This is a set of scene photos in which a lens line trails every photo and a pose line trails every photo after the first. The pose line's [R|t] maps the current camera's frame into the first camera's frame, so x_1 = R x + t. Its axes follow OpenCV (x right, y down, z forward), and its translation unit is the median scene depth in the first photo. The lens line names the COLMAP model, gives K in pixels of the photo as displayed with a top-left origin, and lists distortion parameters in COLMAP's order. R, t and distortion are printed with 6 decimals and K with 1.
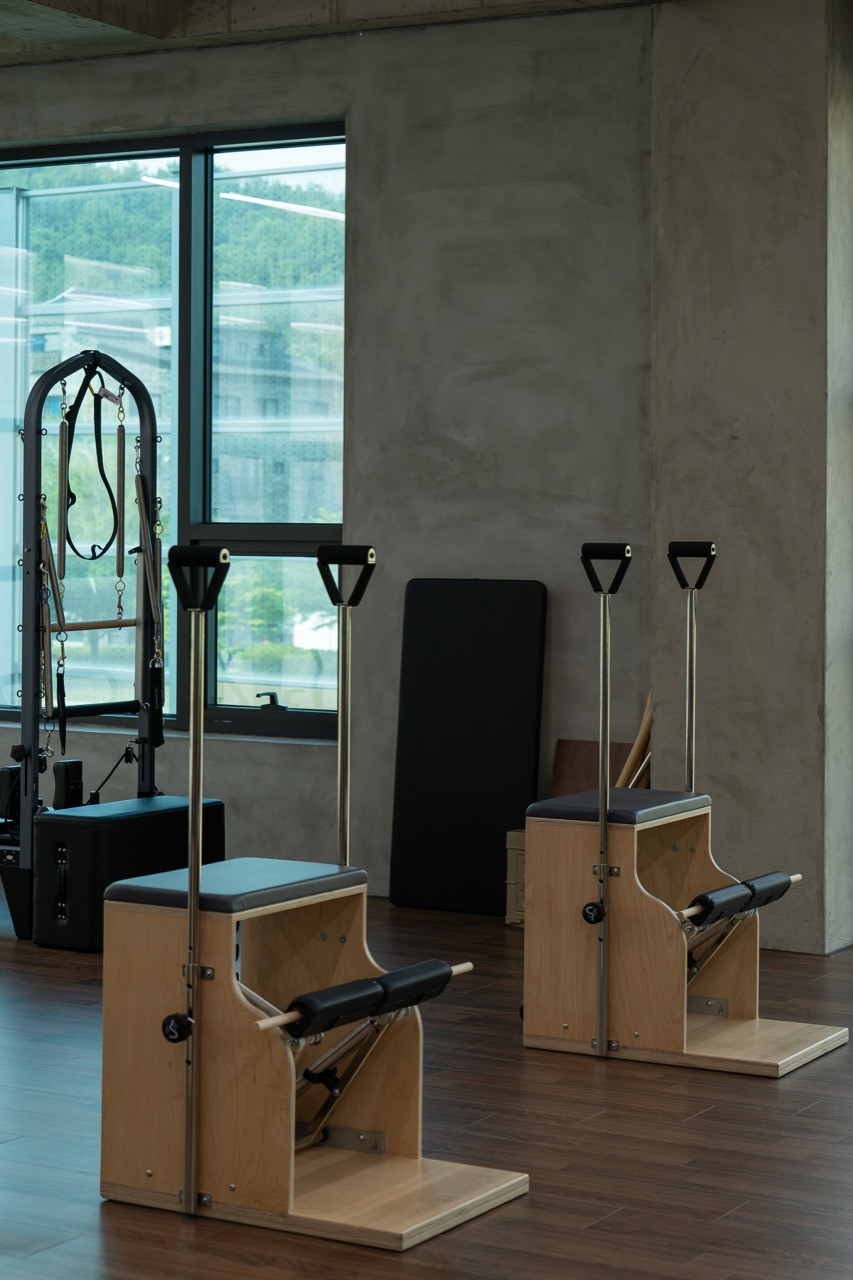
lens RADIAL K [[2579.9, 0, 382.8], [0, 2579.9, 518.3], [0, 0, 1]] dist [0.022742, 0.000000]
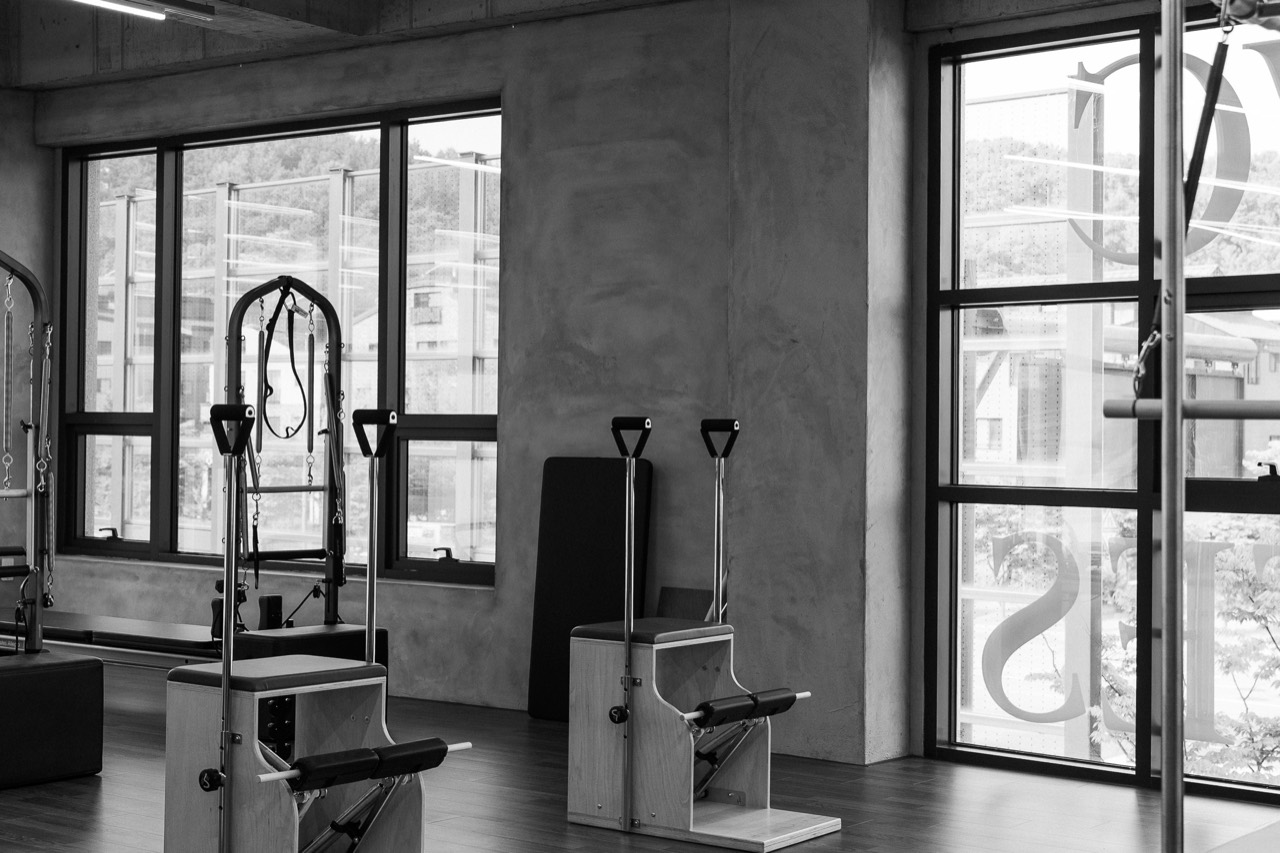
lens RADIAL K [[2032.6, 0, 323.7], [0, 2032.6, 406.9], [0, 0, 1]] dist [0.004655, 0.000000]
pose [[0.982563, 0.003229, -0.185900, 0.093619], [-0.006260, 0.999857, -0.015720, 0.016072], [0.185823, 0.016610, 0.982443, 0.009724]]
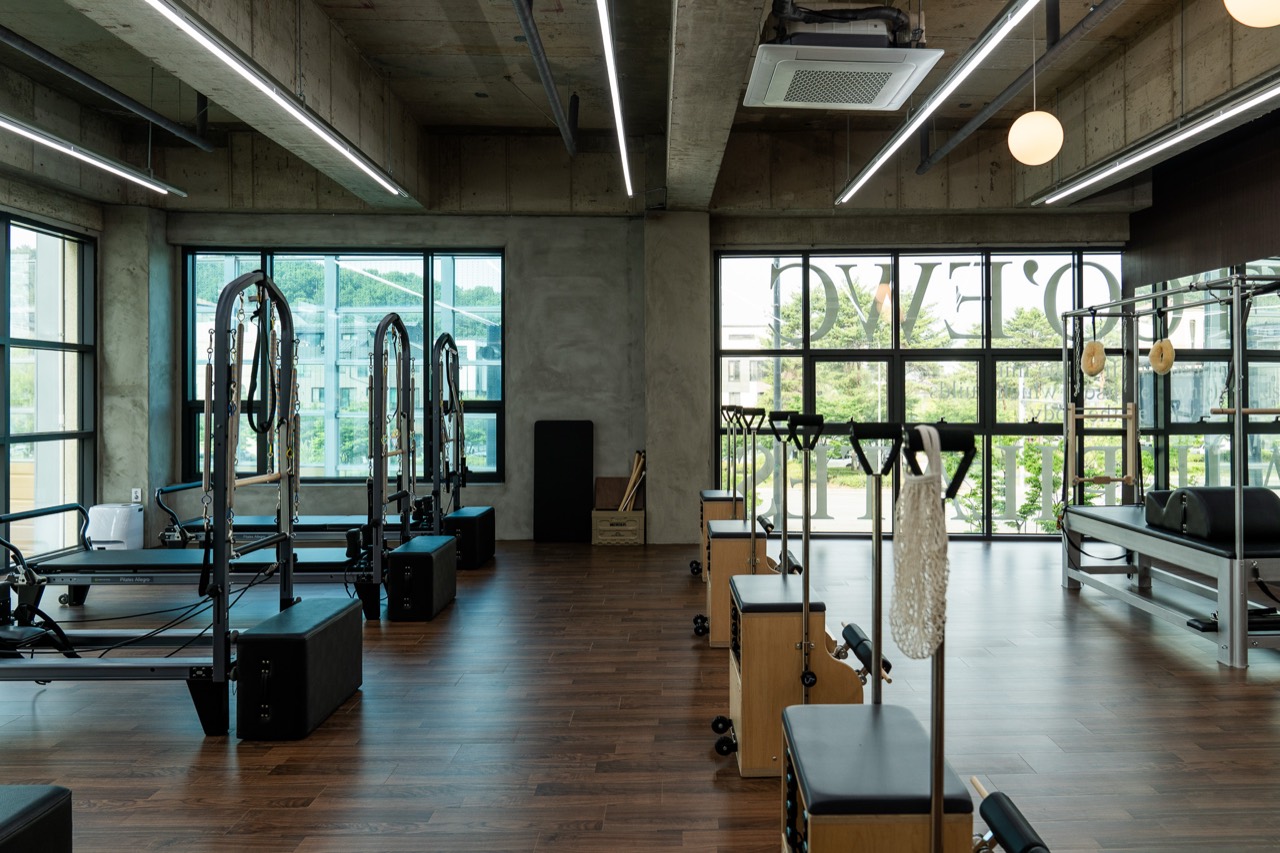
lens RADIAL K [[912.3, 0, 714.5], [0, 912.3, 392.8], [0, 0, 1]] dist [-0.037251, 0.018101]
pose [[0.836736, -0.005239, 0.547581, -0.379113], [0.007588, 0.999969, -0.002027, -0.002499], [-0.547554, 0.005851, 0.836750, 0.112471]]
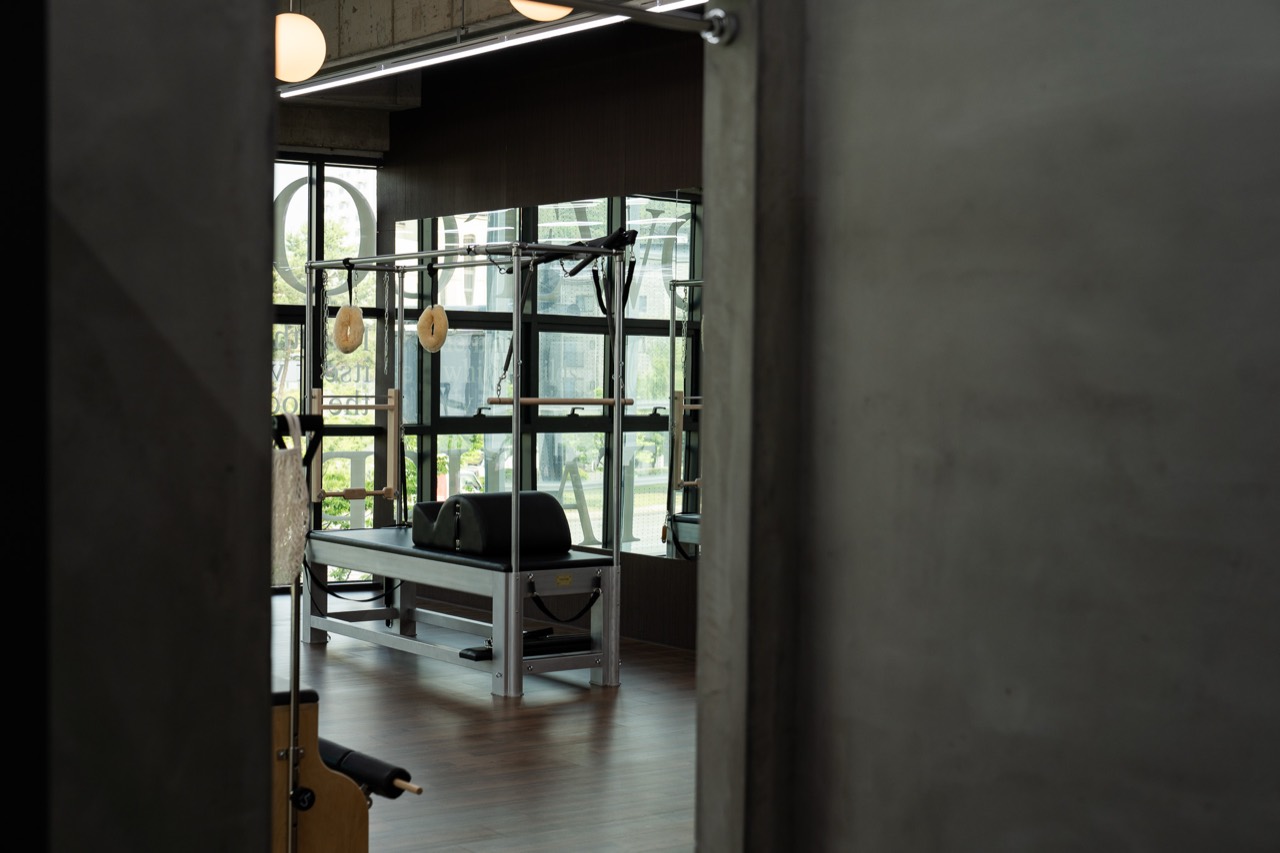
lens RADIAL K [[1885.4, 0, 640.2], [0, 1885.4, 424.3], [0, 0, 1]] dist [0.020654, 0.000000]
pose [[0.401667, -0.025608, 0.915428, -0.684464], [-0.009016, 0.999450, 0.031915, -0.009810], [-0.915741, -0.021073, 0.401215, -0.055296]]
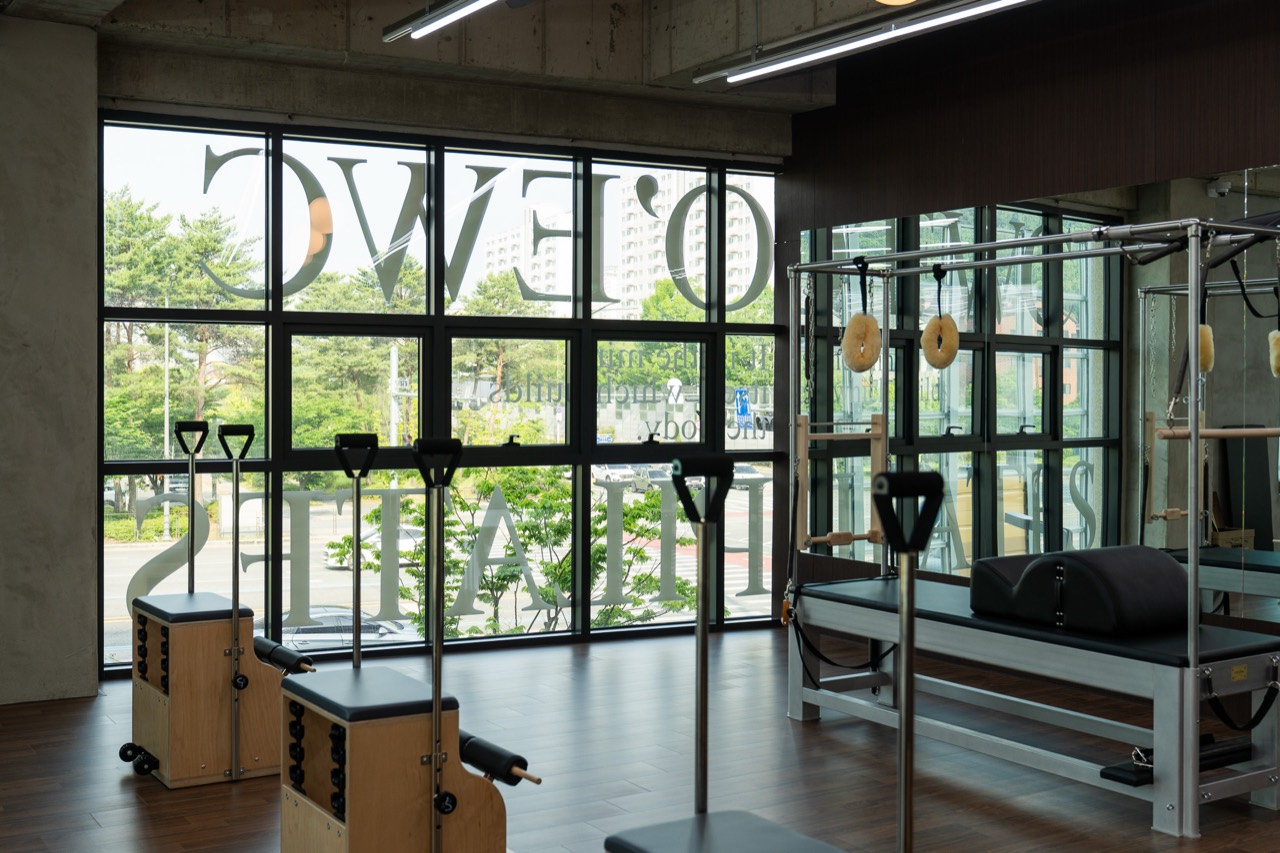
lens RADIAL K [[1432.4, 0, 648.7], [0, 1432.4, 402.8], [0, 0, 1]] dist [-0.024434, 0.000000]
pose [[0.447533, -0.014222, 0.894154, -0.397081], [0.001652, 0.999885, 0.015077, -0.010608], [-0.894266, -0.005270, 0.447505, 0.334340]]
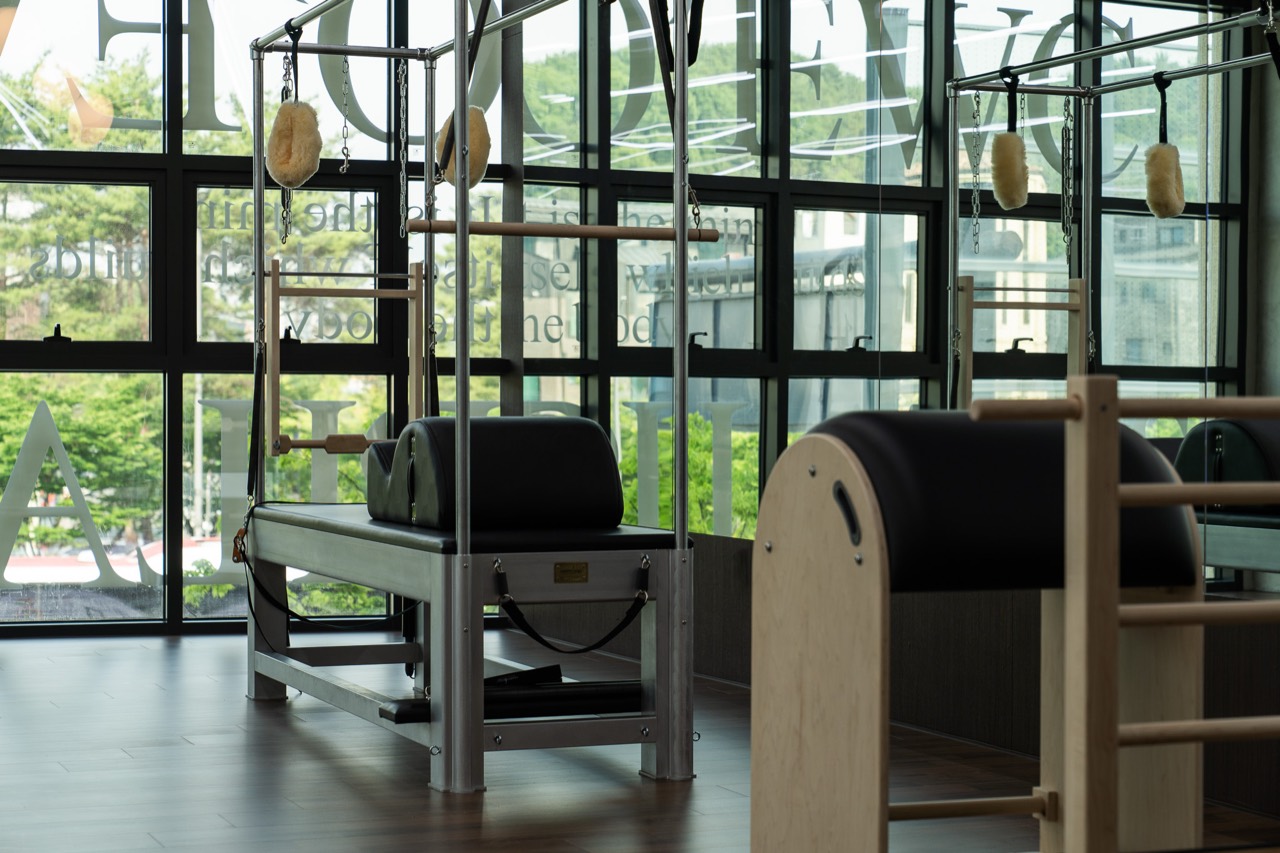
lens RADIAL K [[2534.2, 0, 639.7], [0, 2534.2, 438.8], [0, 0, 1]] dist [0.030785, 0.000000]
pose [[0.614257, -0.017172, 0.788919, -0.332069], [0.003051, 0.999807, 0.019387, 0.053759], [-0.789100, -0.009501, 0.614191, -0.064110]]
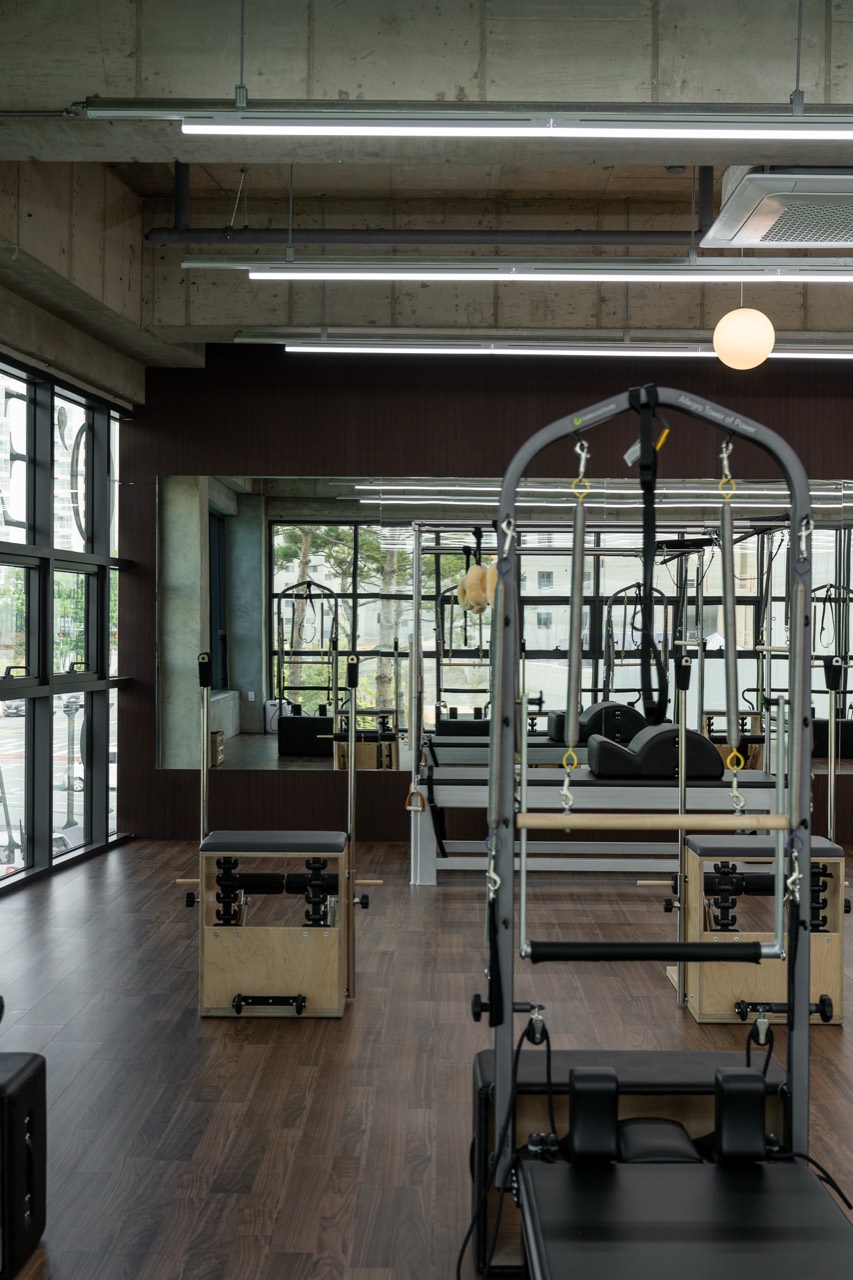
lens RADIAL K [[1361.1, 0, 412.7], [0, 1361.1, 642.2], [0, 0, 1]] dist [-0.009645, 0.000000]
pose [[-0.488713, -0.020725, 0.872198, -0.467408], [-0.008403, 0.999783, 0.019049, -0.007720], [-0.872404, 0.001981, -0.488782, 1.030281]]
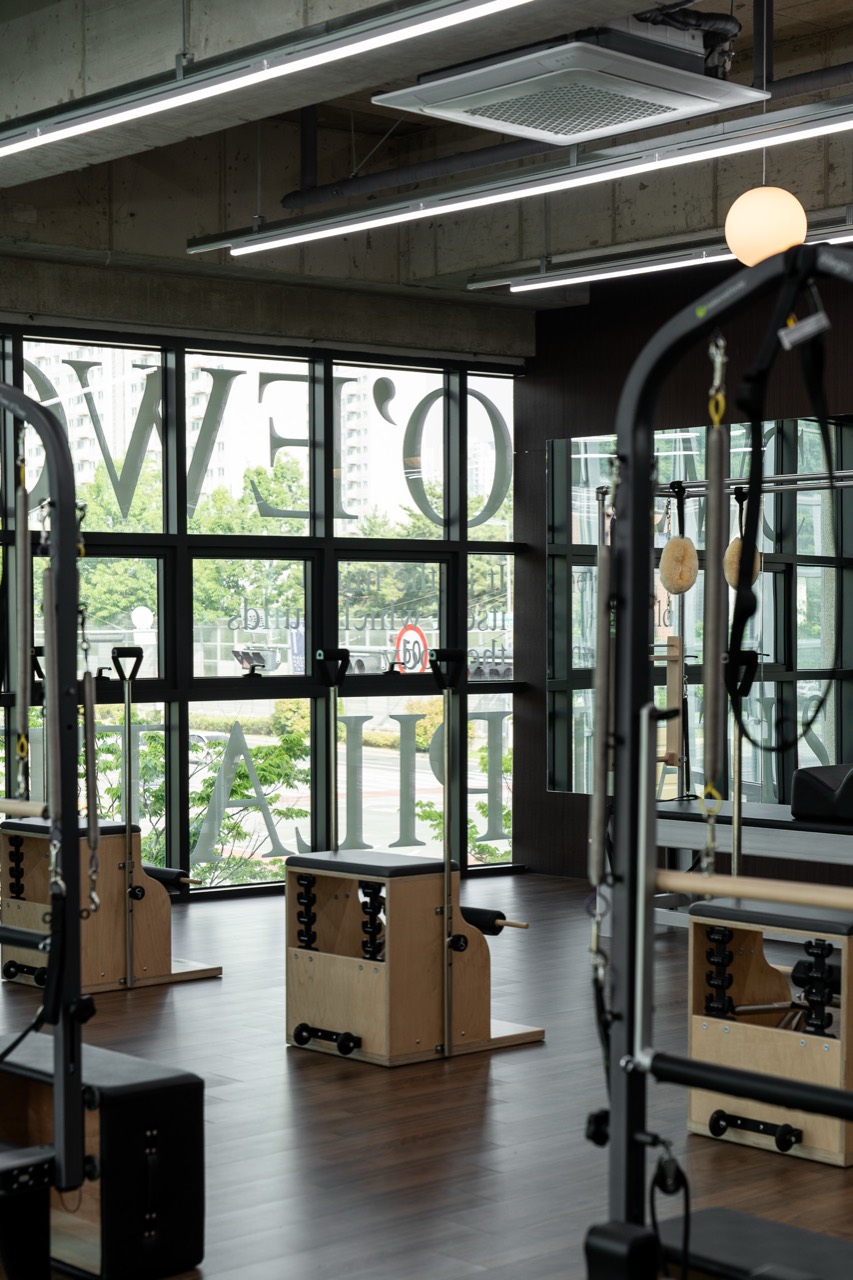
lens RADIAL K [[2156.7, 0, 418.3], [0, 2156.7, 688.1], [0, 0, 1]] dist [0.000591, 0.000000]
pose [[0.292569, -0.035458, 0.955587, -0.800832], [0.009371, 0.999371, 0.034214, -0.004908], [-0.956199, -0.001055, 0.292717, 0.362953]]
